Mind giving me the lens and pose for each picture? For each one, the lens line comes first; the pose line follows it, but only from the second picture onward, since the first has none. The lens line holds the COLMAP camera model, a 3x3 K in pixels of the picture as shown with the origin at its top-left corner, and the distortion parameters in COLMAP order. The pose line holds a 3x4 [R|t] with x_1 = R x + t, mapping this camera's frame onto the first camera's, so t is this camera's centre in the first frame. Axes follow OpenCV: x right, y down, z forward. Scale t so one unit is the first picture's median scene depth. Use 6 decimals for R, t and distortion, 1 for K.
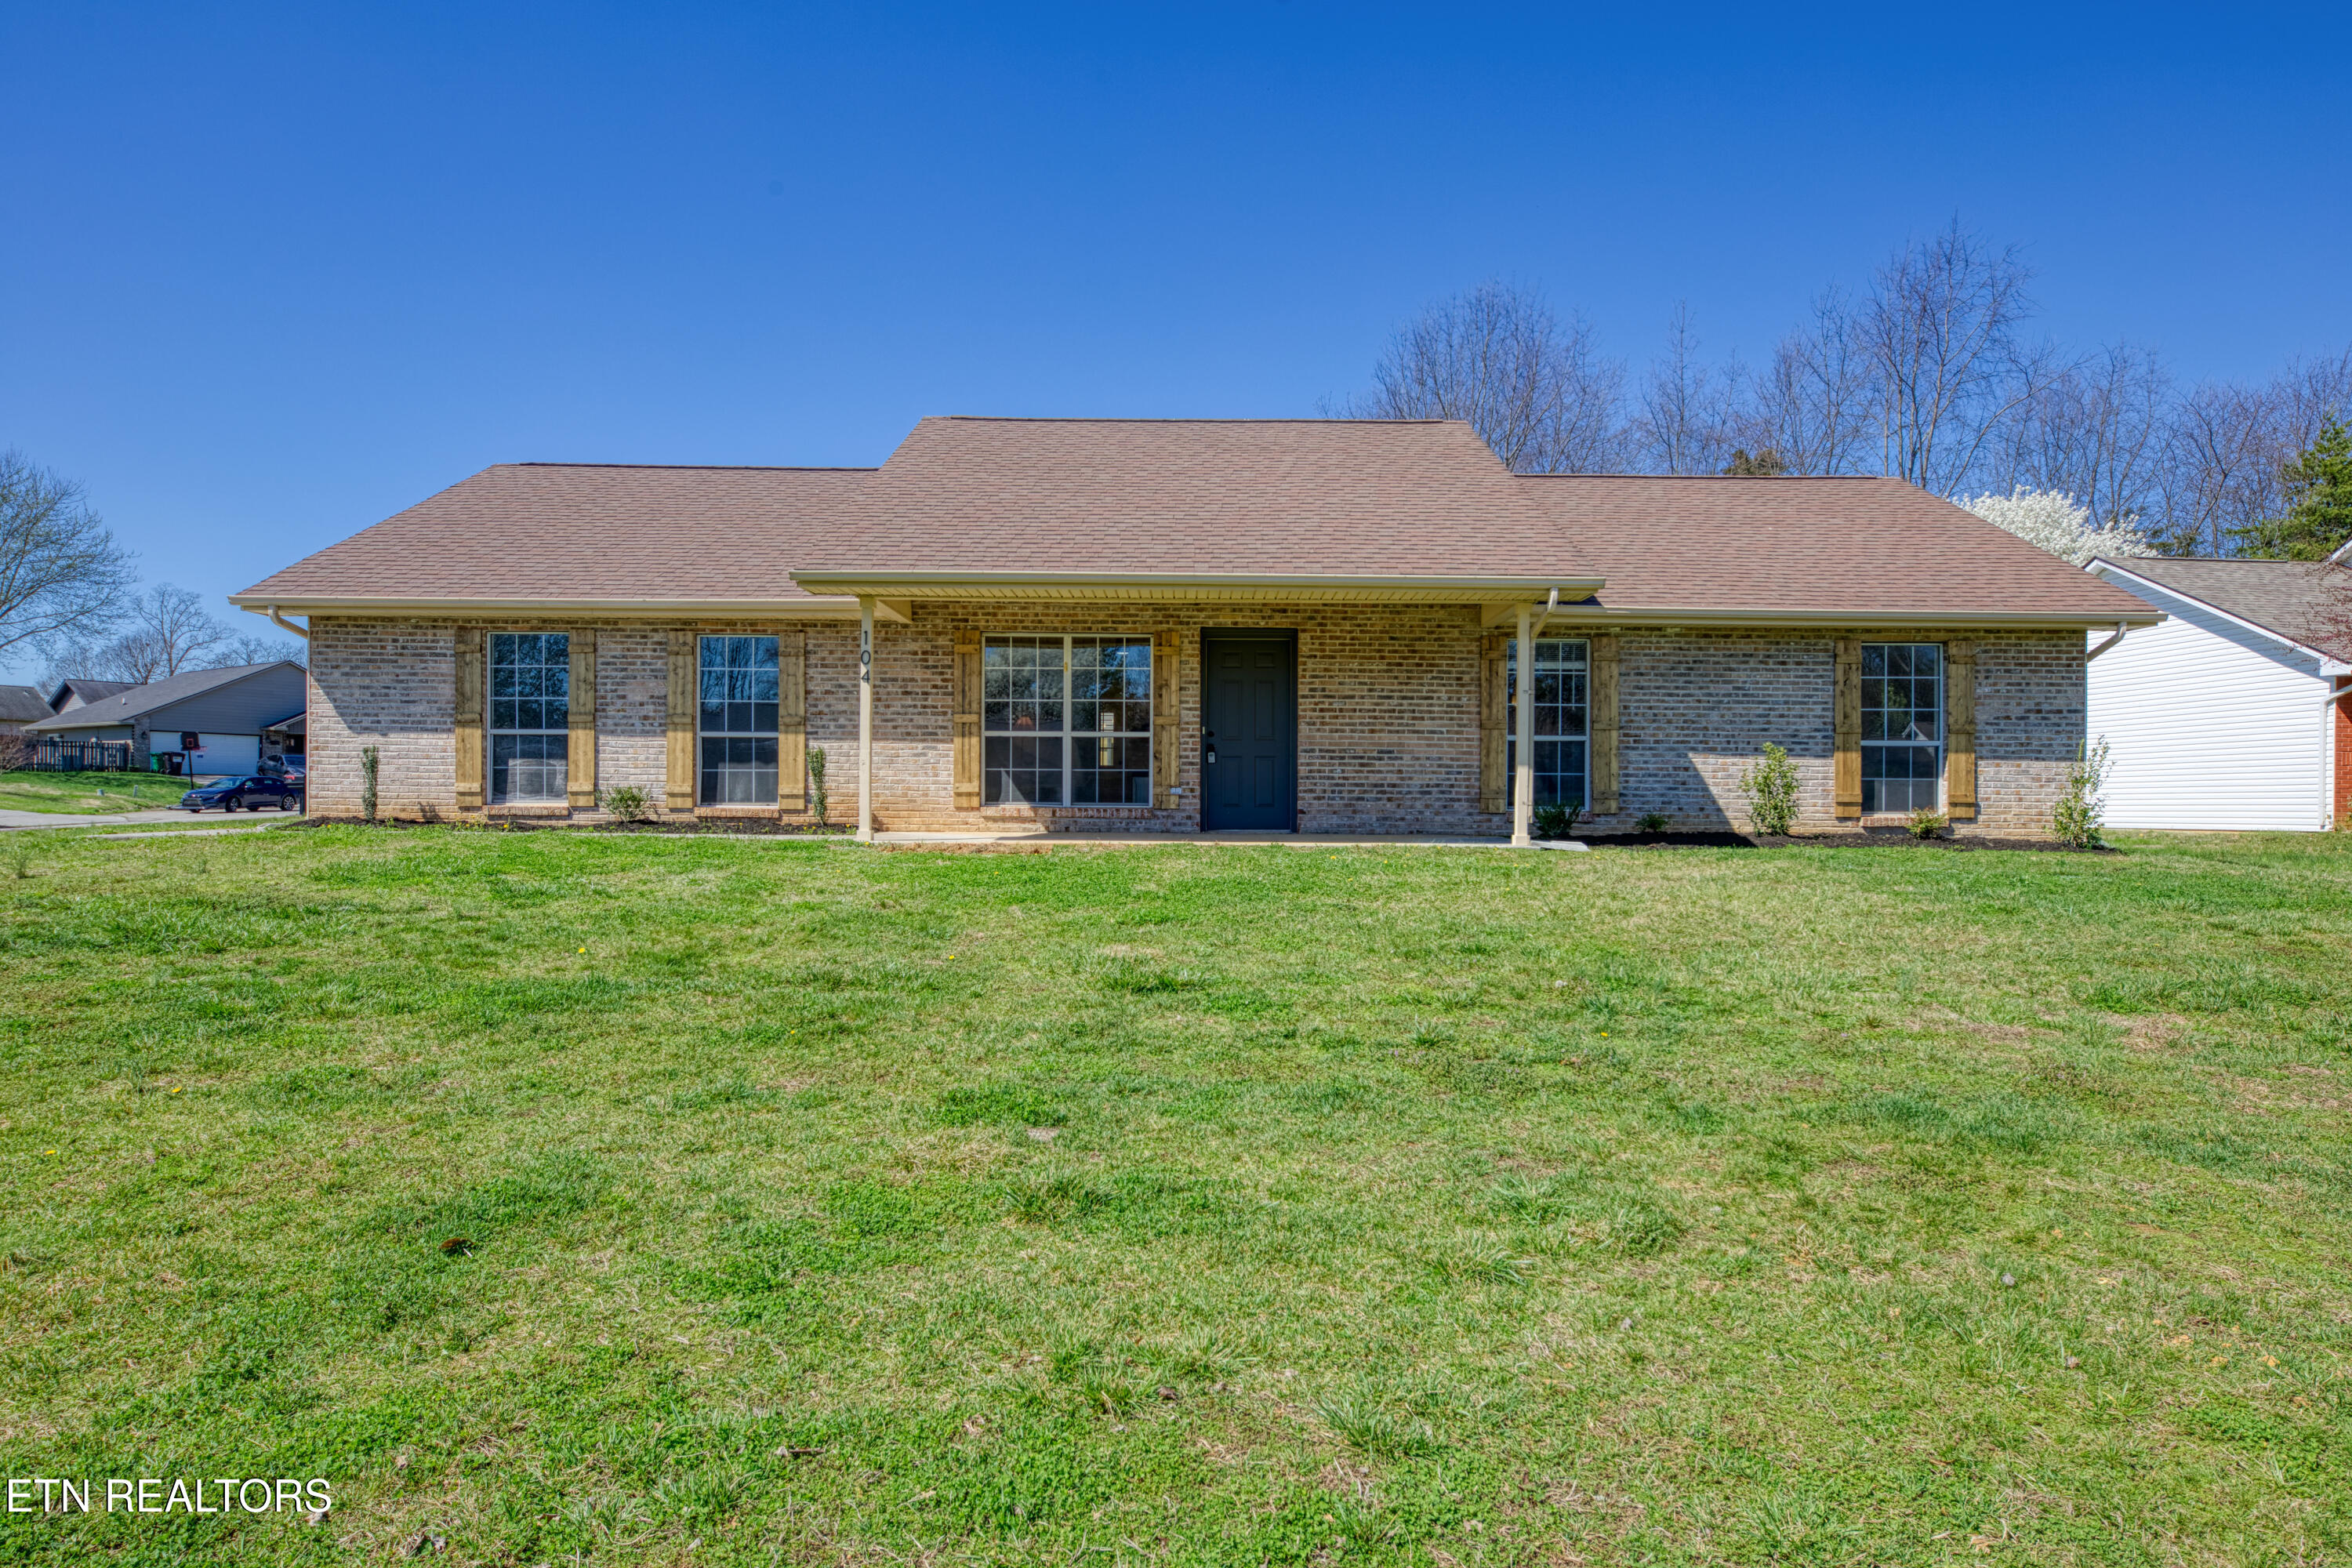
lens RADIAL K [[1412.9, 0, 1172.6], [0, 1412.9, 788.5], [0, 0, 1]] dist [-0.001895, 0.004256]
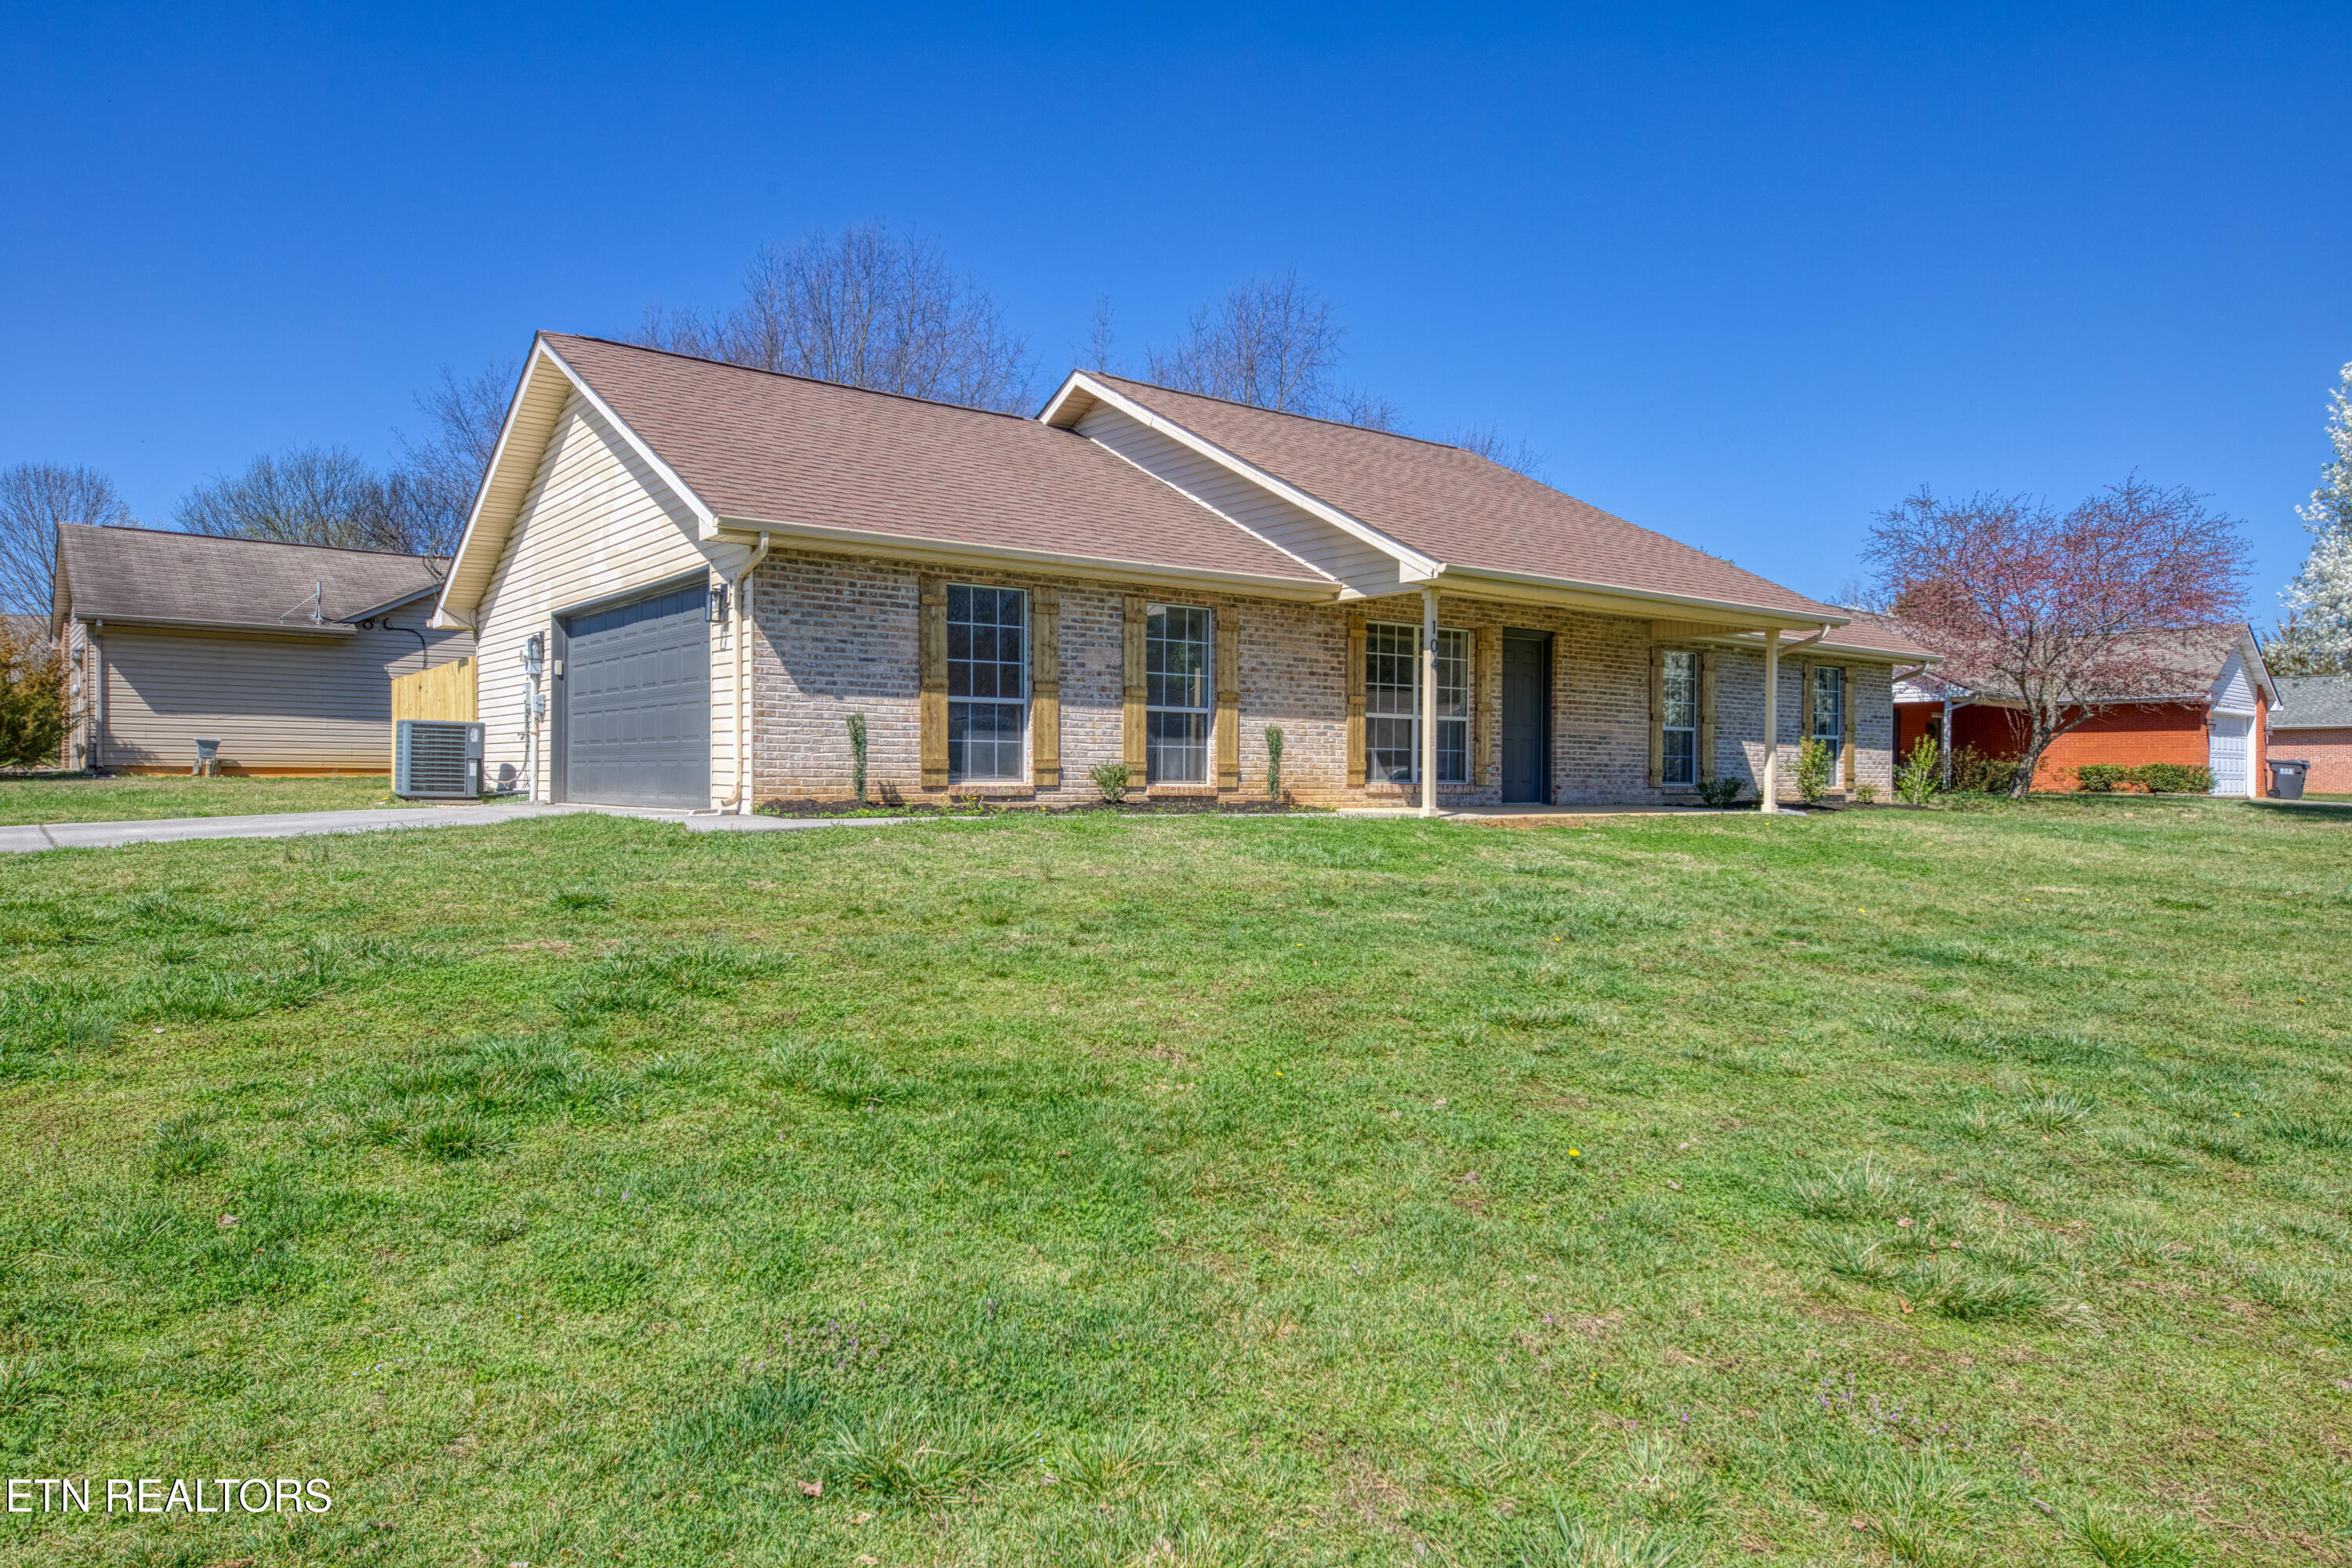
lens RADIAL K [[1521.9, 0, 1187.6], [0, 1521.9, 776.7], [0, 0, 1]] dist [0.002063, 0.004466]
pose [[0.795166, -0.000761, 0.606391, -0.929120], [-0.008372, 0.999890, 0.012232, -0.005213], [-0.606334, -0.014804, 0.795072, 0.176201]]
